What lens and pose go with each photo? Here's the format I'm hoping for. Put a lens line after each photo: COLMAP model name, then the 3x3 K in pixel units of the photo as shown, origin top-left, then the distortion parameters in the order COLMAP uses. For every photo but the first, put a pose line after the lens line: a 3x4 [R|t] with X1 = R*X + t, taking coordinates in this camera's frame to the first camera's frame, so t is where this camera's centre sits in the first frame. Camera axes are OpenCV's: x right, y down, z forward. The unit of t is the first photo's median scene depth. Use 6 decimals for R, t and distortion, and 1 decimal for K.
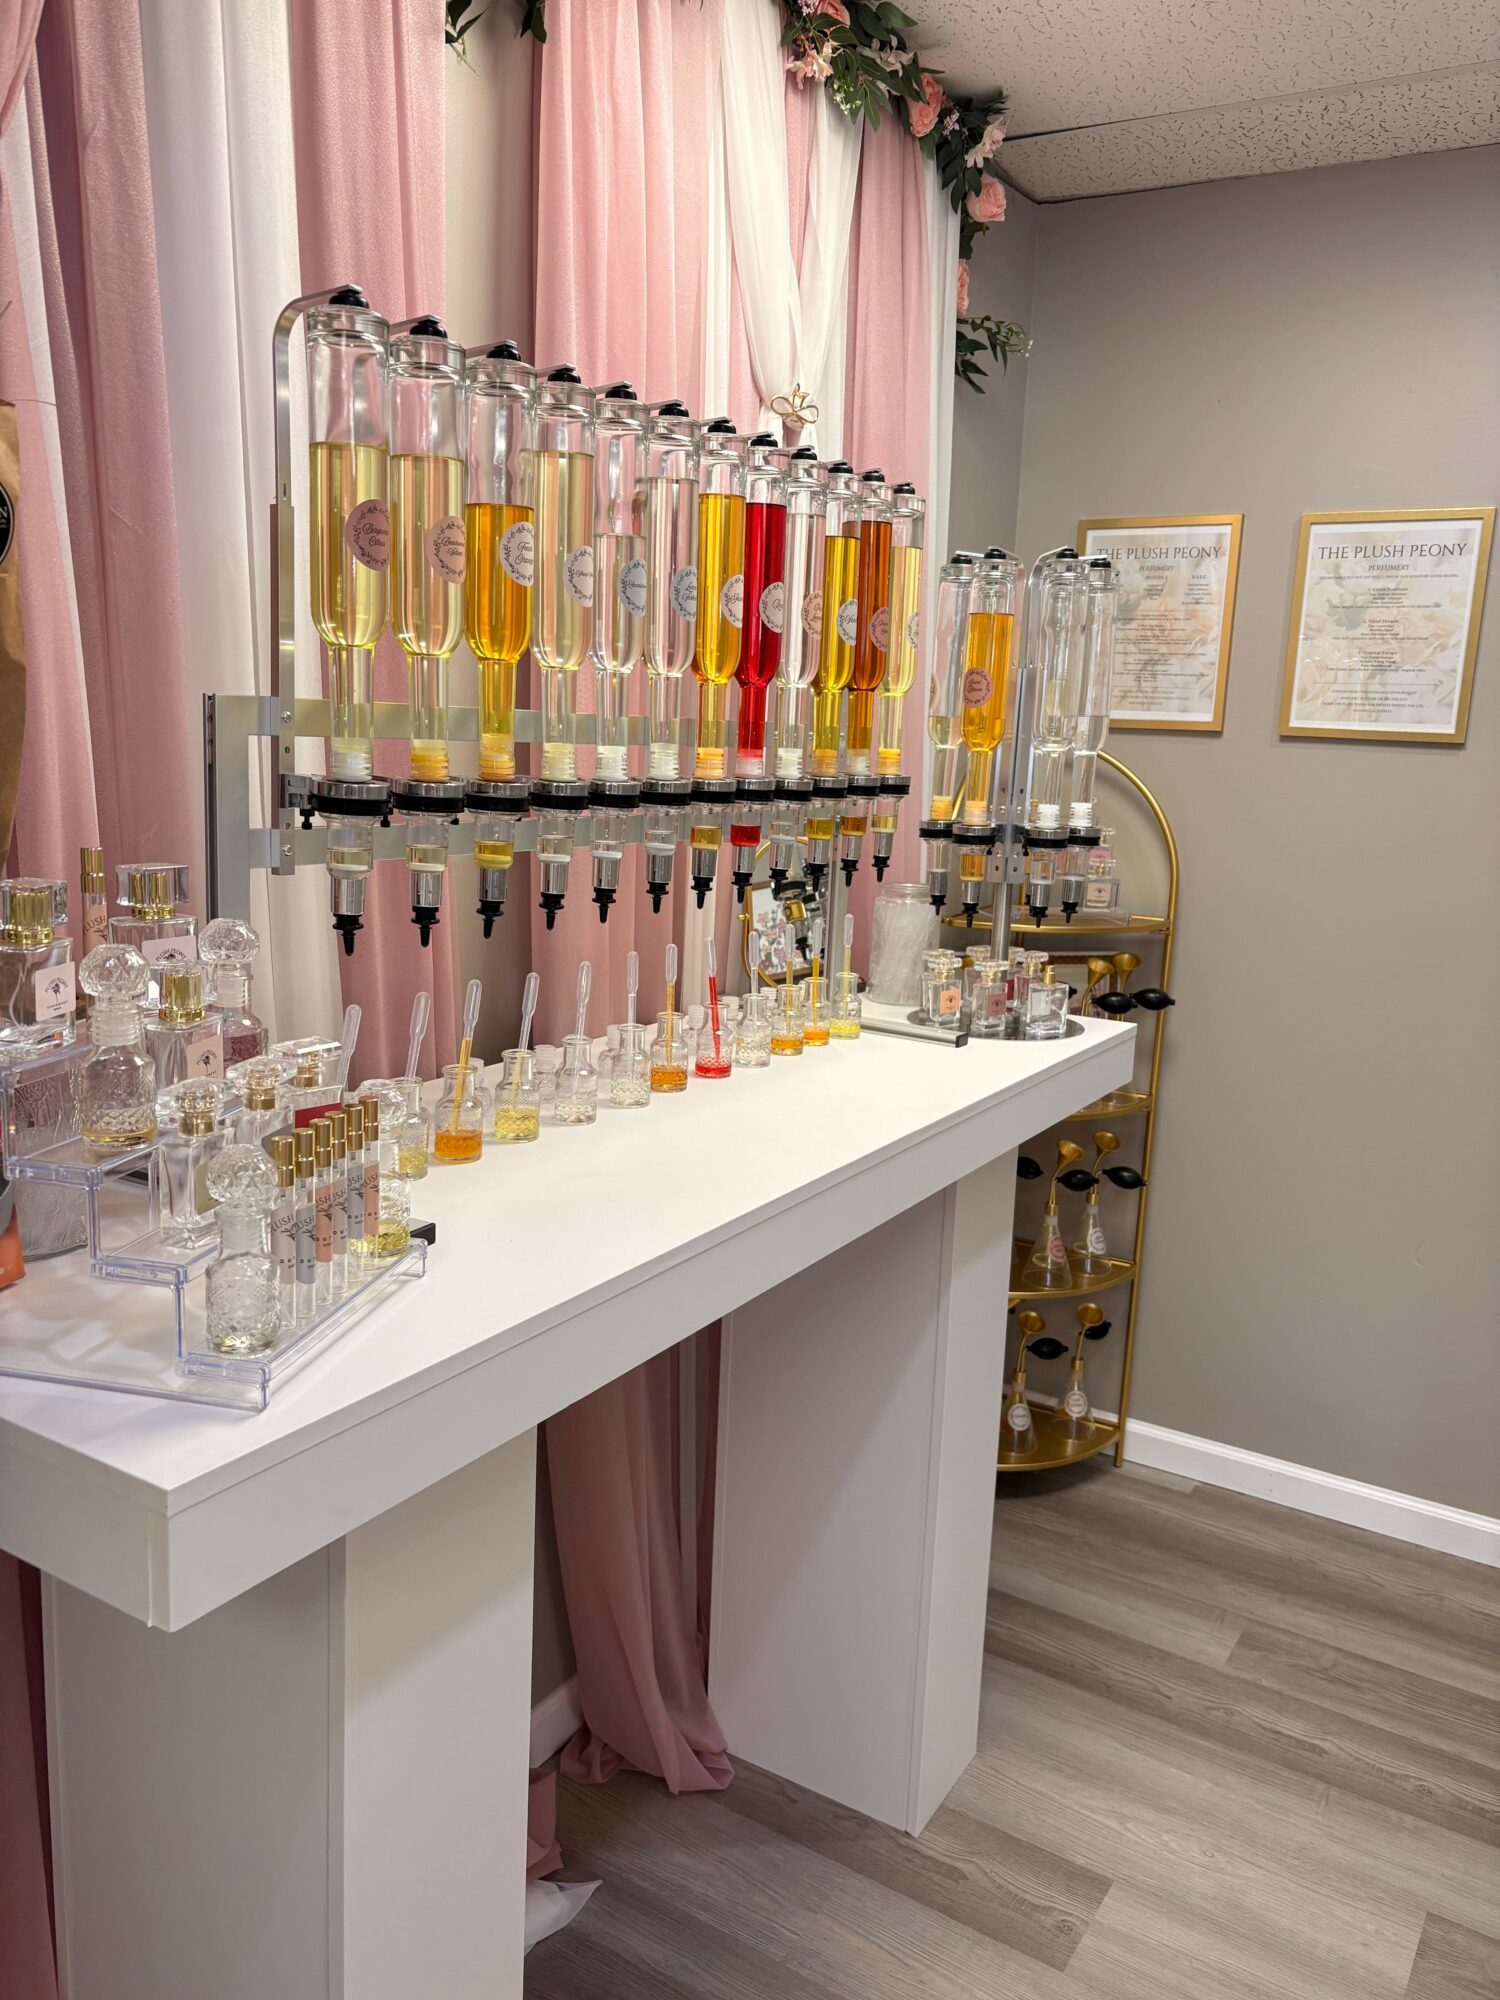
lens RADIAL K [[1540.9, 0, 750.0], [0, 1540.9, 1000.0], [0, 0, 1]] dist [0.051022, 0.000131]
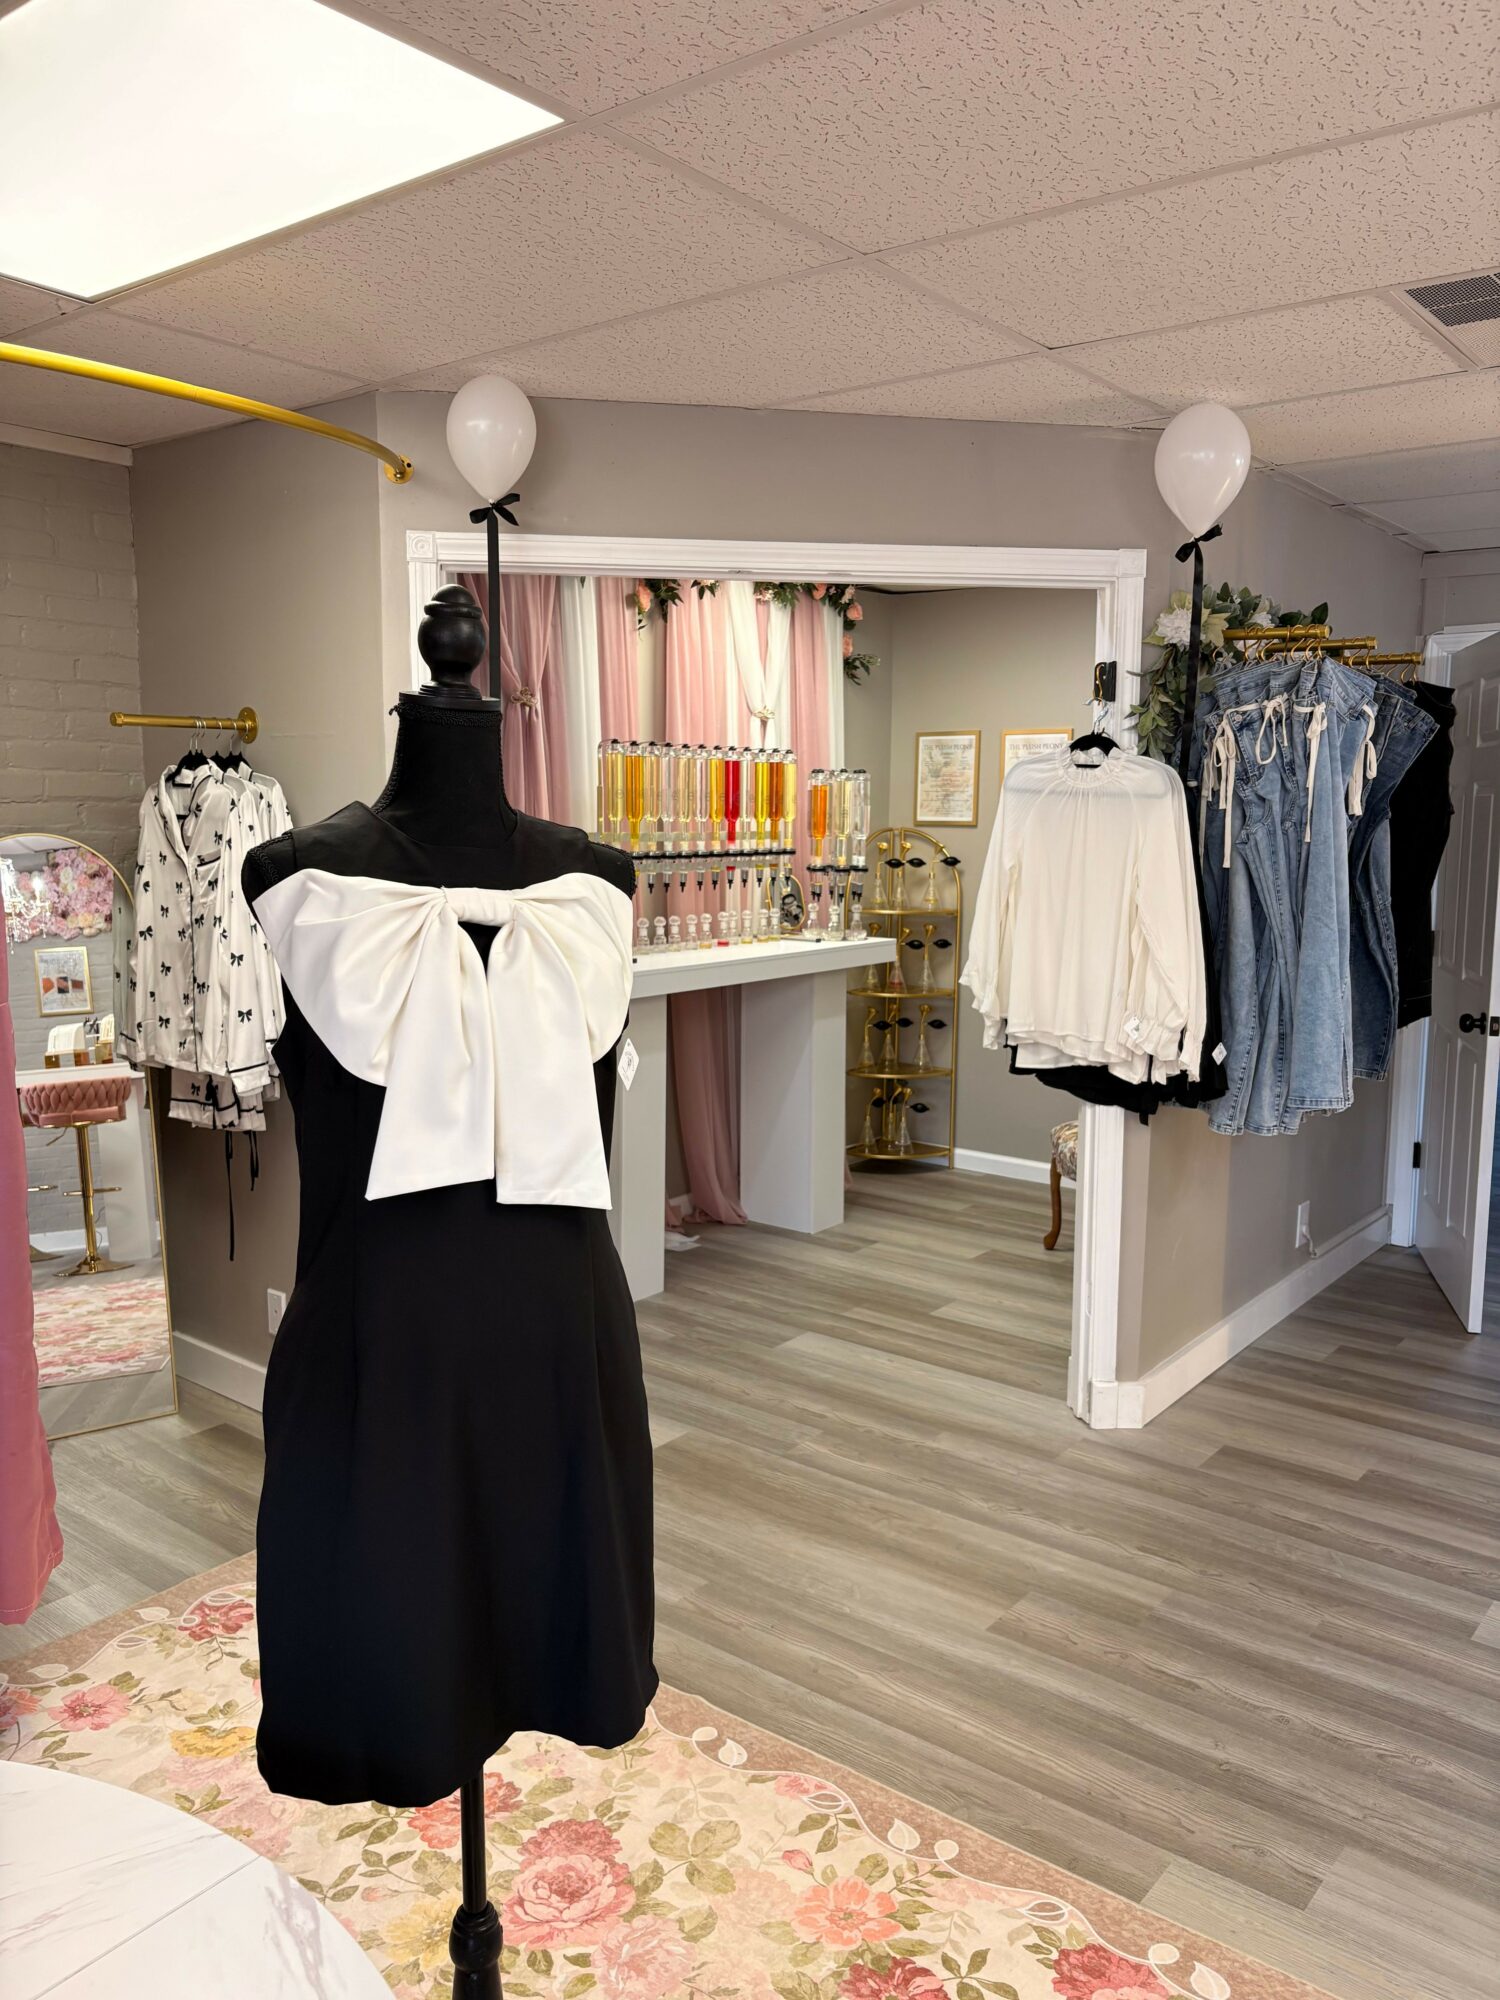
lens RADIAL K [[1540.9, 0, 750.0], [0, 1540.9, 1000.0], [0, 0, 1]] dist [0.051022, 0.000131]
pose [[0.993634, -0.023836, -0.110107, 0.333009], [0.017622, 0.998214, -0.057074, 0.304072], [0.111270, 0.054770, 0.992280, -1.873216]]
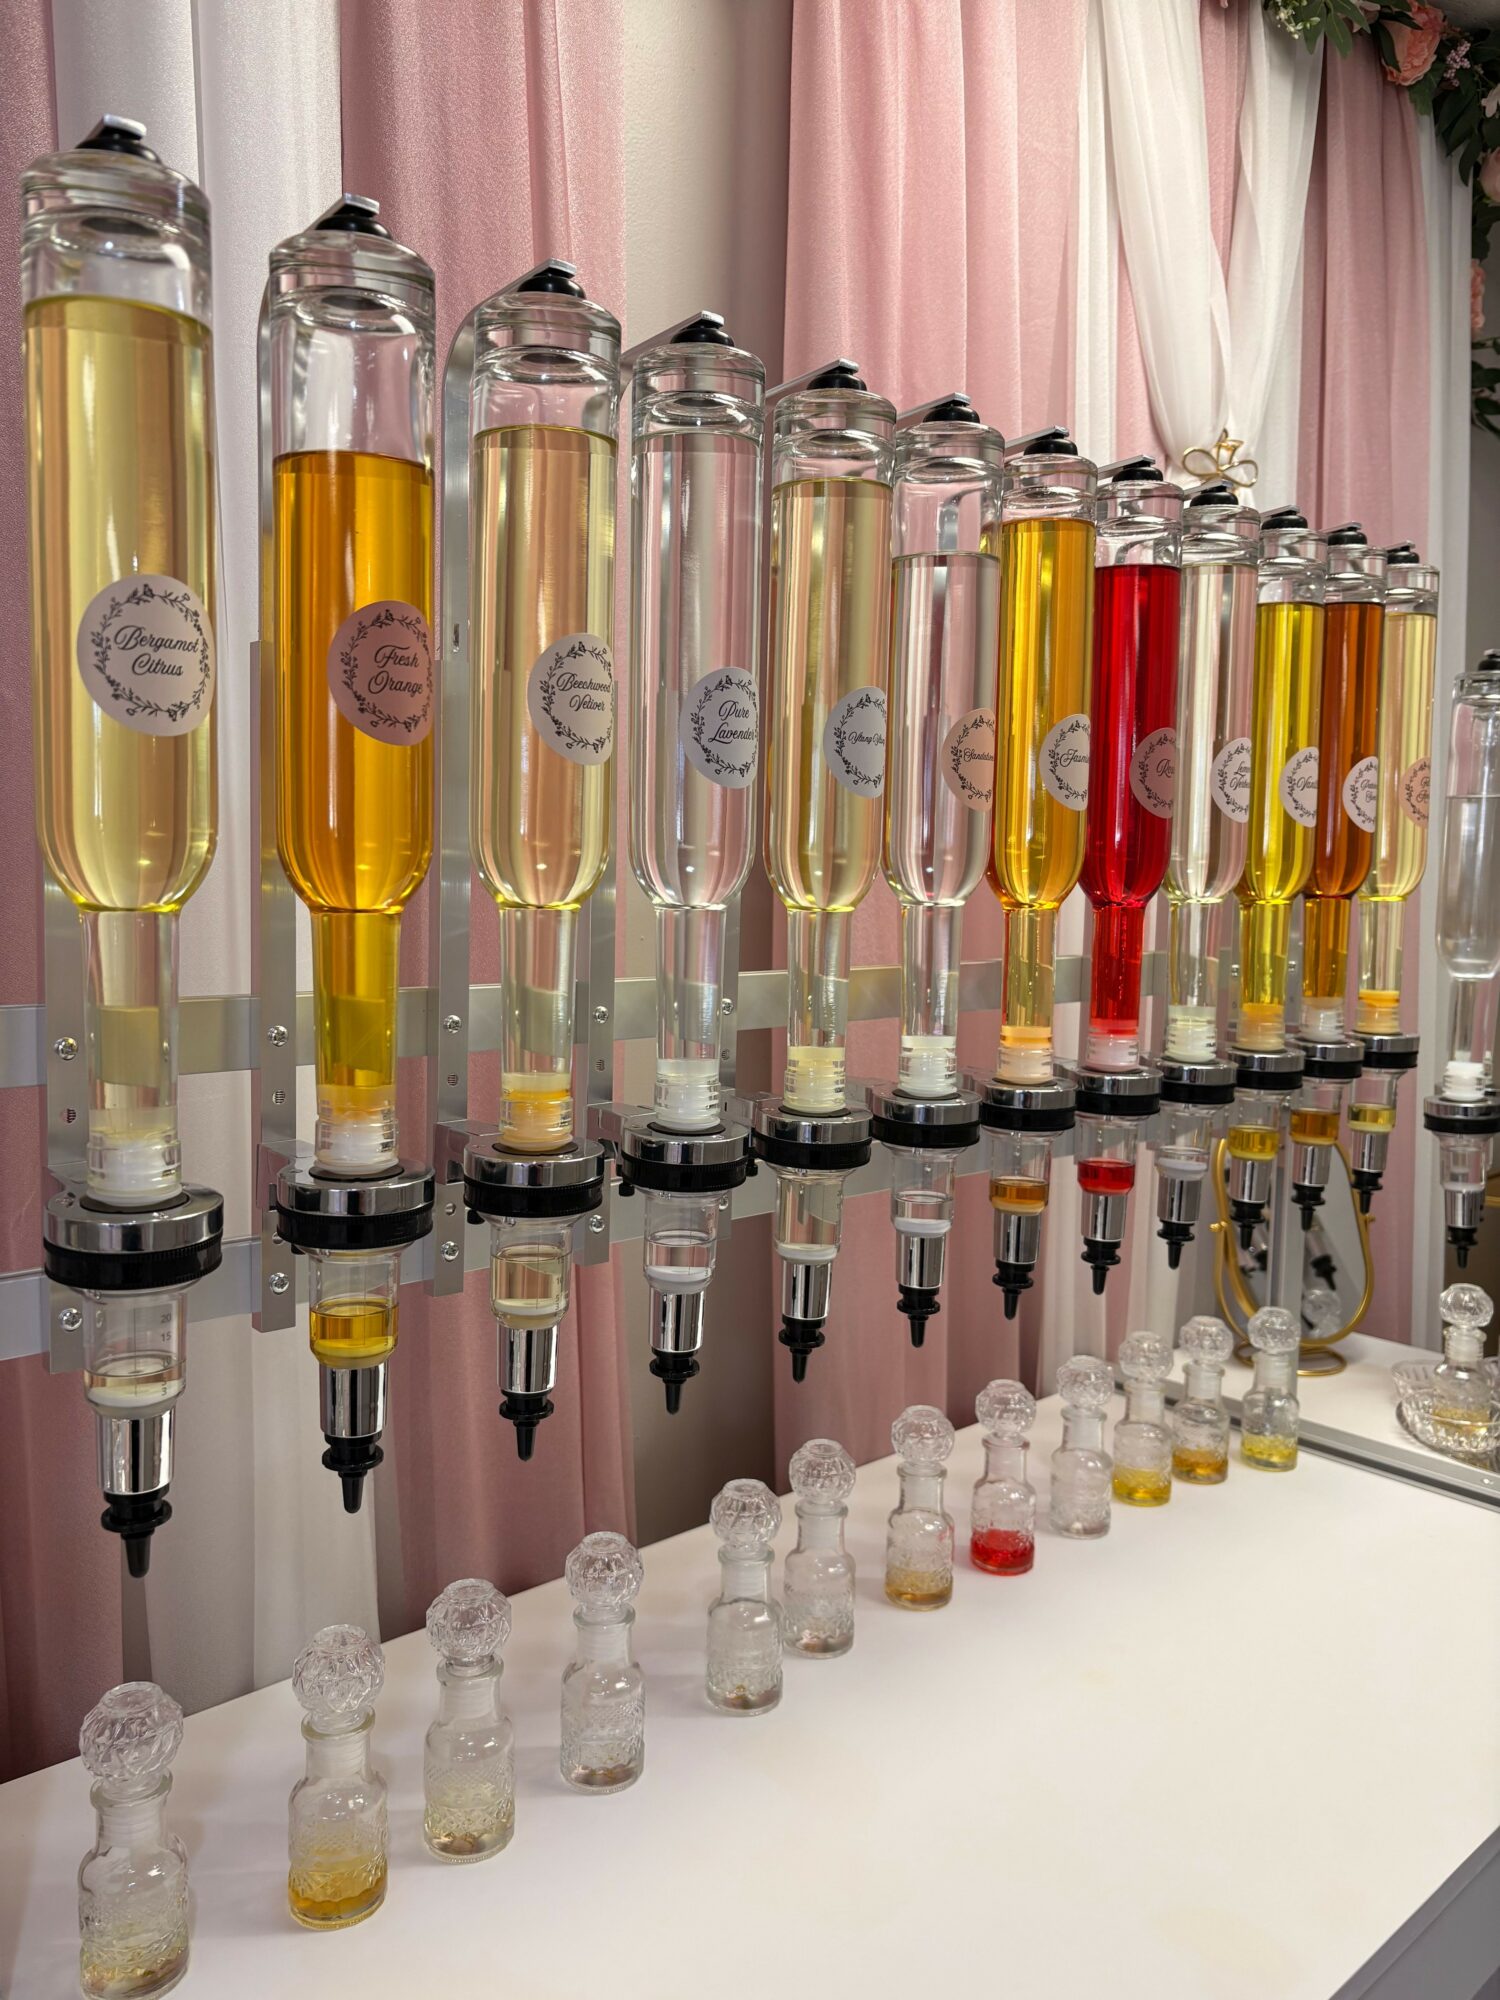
lens RADIAL K [[1544.4, 0, 750.0], [0, 1544.4, 1000.0], [0, 0, 1]] dist [0.068762, -0.097756]
pose [[0.960551, 0.001050, -0.278102, 0.025653], [-0.025610, 0.996078, -0.084697, -0.102811], [0.276922, 0.088478, 0.956810, 0.373687]]
